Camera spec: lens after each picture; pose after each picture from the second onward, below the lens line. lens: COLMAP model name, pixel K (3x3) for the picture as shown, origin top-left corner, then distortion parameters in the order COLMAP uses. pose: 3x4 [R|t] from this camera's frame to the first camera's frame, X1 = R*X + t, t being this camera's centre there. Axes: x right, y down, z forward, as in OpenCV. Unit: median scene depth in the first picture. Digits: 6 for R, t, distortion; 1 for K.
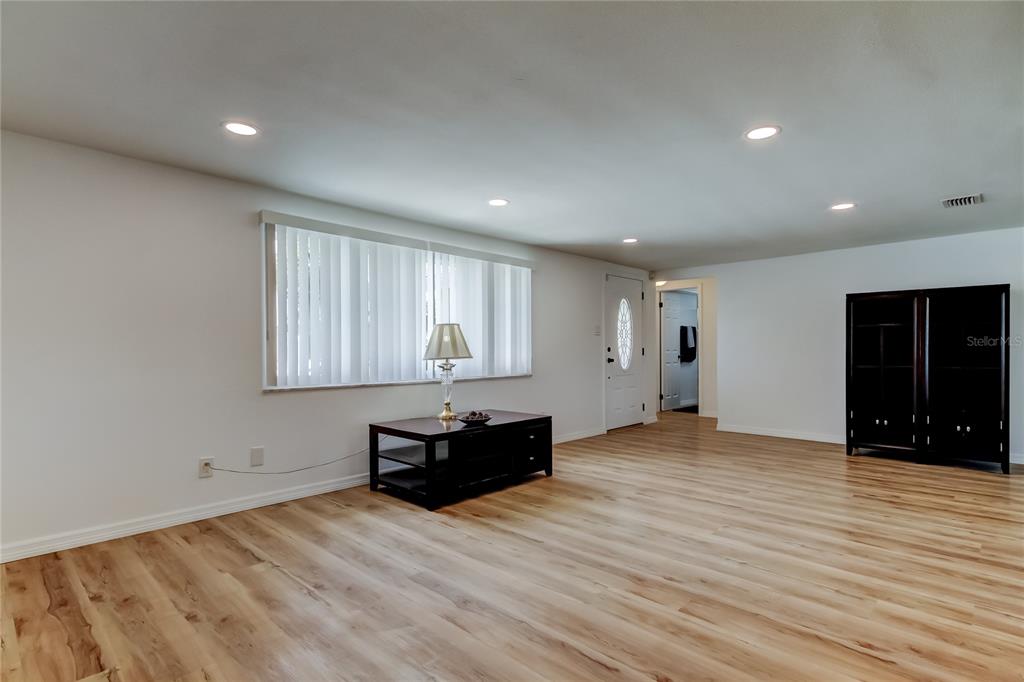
lens RADIAL K [[501.5, 0, 507.6], [0, 501.5, 351.2], [0, 0, 1]] dist [0.025575, -0.002098]
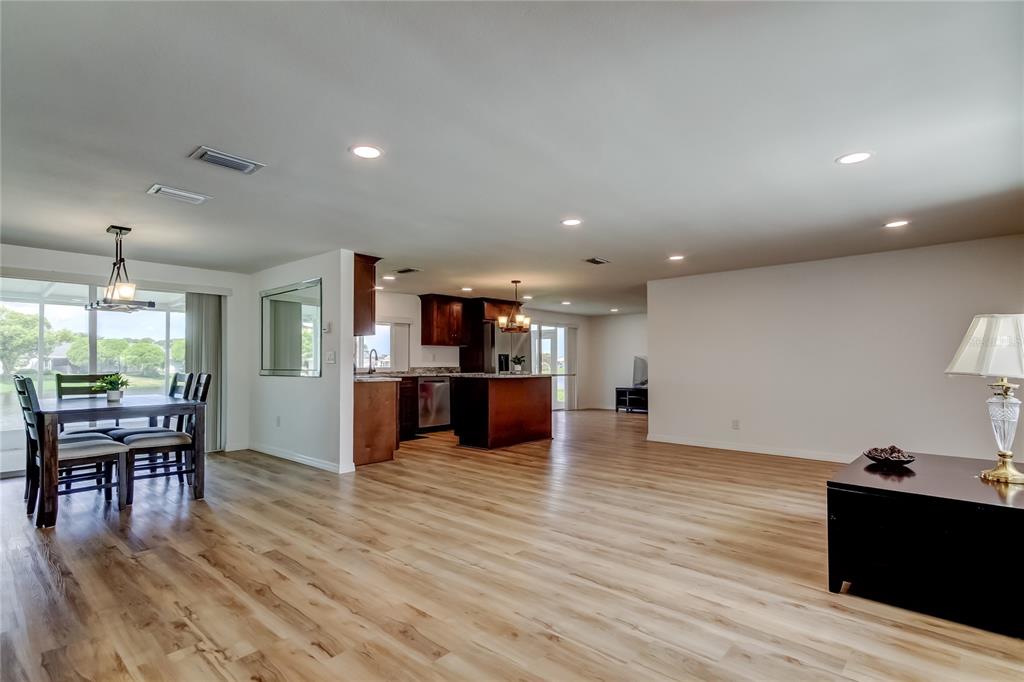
lens RADIAL K [[501.5, 0, 513.7], [0, 501.5, 354.8], [0, 0, 1]] dist [0.025575, -0.002098]
pose [[-0.999363, 0.005711, -0.035241, 0.498884], [0.006212, 0.999881, -0.014132, -0.003216], [0.035156, -0.014342, -0.999279, 1.719173]]
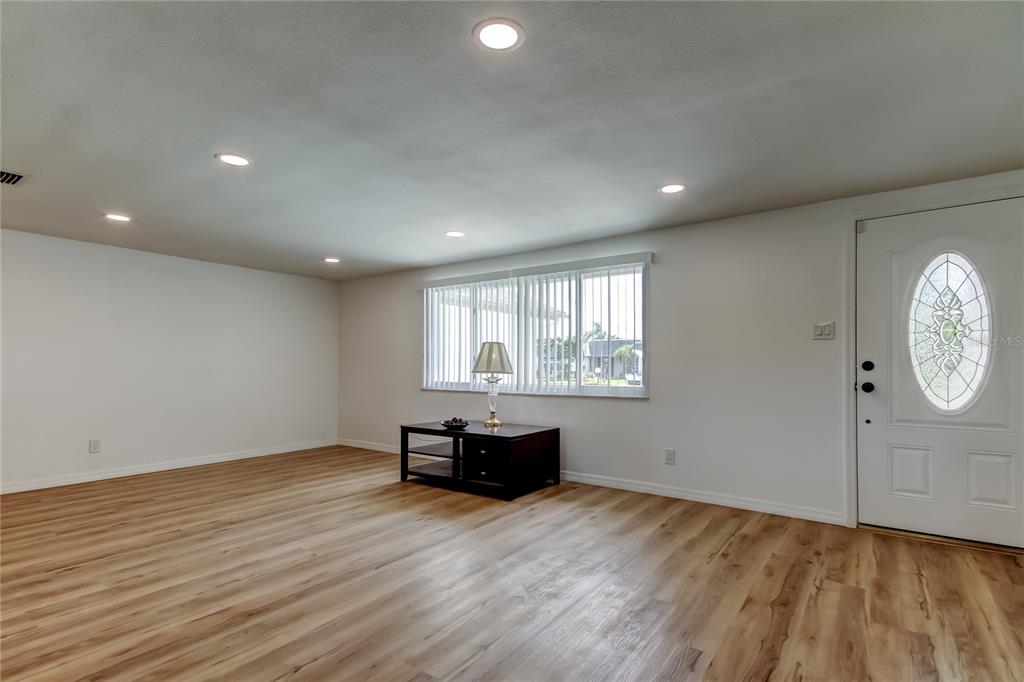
lens RADIAL K [[501.5, 0, 519.1], [0, 501.5, 362.7], [0, 0, 1]] dist [0.025575, -0.002098]
pose [[0.152606, -0.001988, -0.988285, 1.119902], [-0.004792, 0.999985, -0.002752, -0.005916], [0.988276, 0.005156, 0.152594, 0.973827]]
